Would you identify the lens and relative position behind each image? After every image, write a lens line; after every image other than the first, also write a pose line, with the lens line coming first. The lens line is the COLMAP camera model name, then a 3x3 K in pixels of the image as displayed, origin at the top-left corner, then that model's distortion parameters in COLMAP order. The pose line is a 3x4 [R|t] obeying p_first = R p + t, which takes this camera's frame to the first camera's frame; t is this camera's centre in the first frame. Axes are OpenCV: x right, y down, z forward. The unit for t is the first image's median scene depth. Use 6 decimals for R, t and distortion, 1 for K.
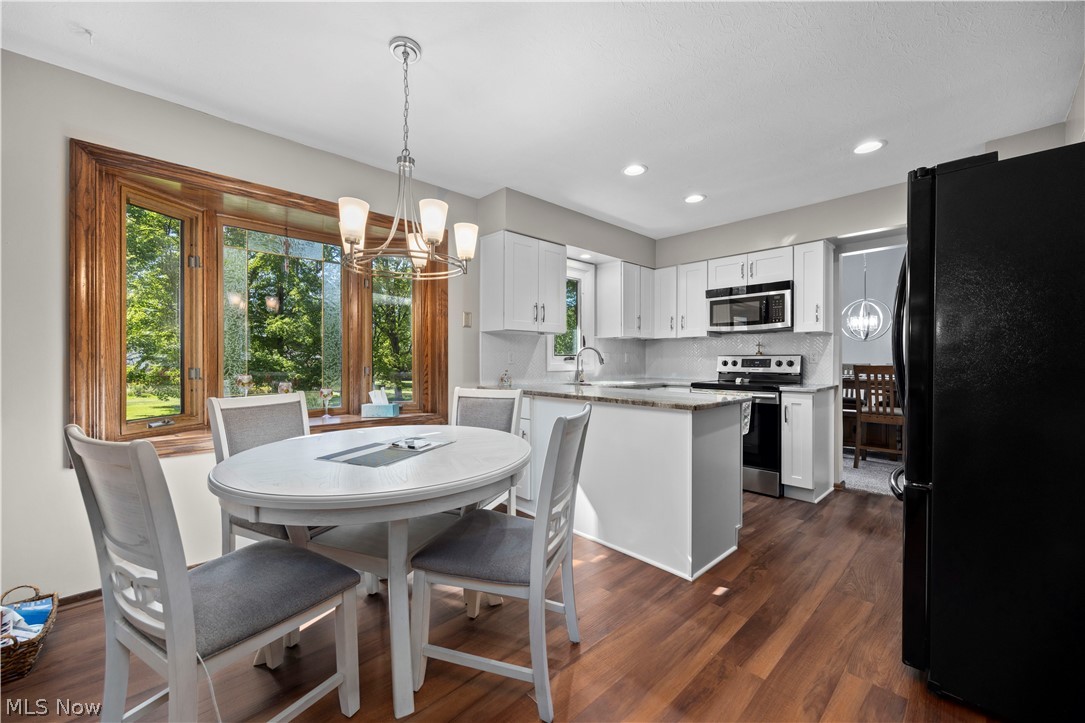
lens RADIAL K [[434.6, 0, 542.5], [0, 434.6, 361.5], [0, 0, 1]] dist [0.001673, 0.000004]
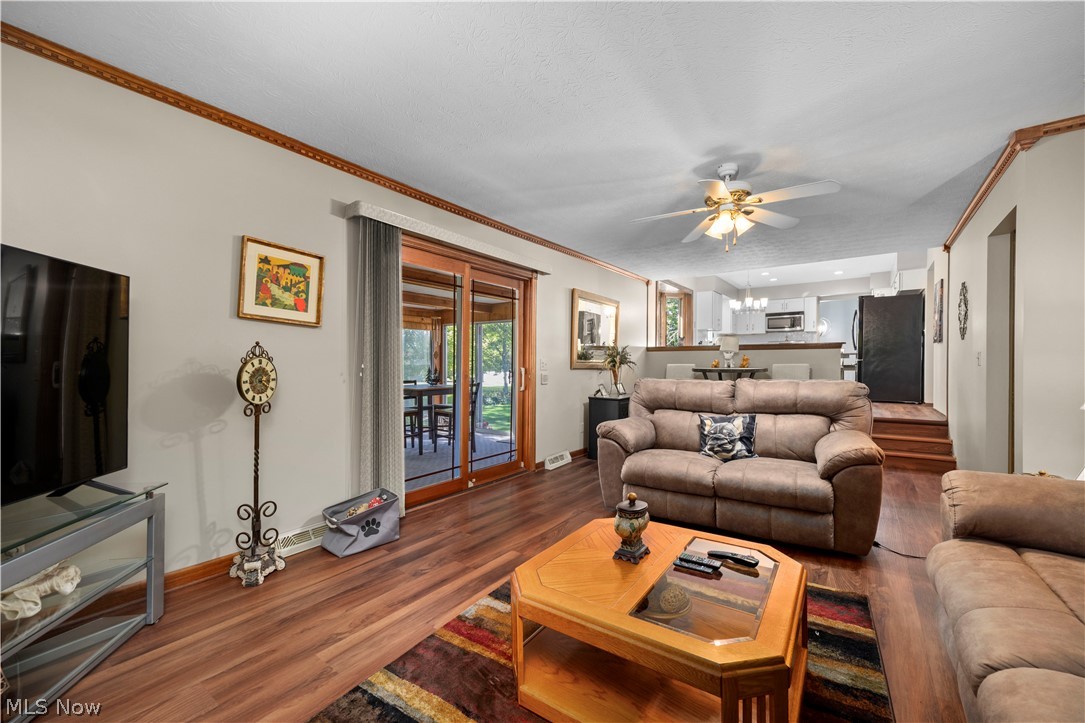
lens RADIAL K [[434.6, 0, 542.5], [0, 434.6, 361.5], [0, 0, 1]] dist [0.001673, 0.000004]
pose [[0.978365, -0.000892, 0.206884, -1.335319], [0.003457, 0.999922, -0.012036, 0.124347], [-0.206857, 0.012491, 0.978291, -1.080526]]
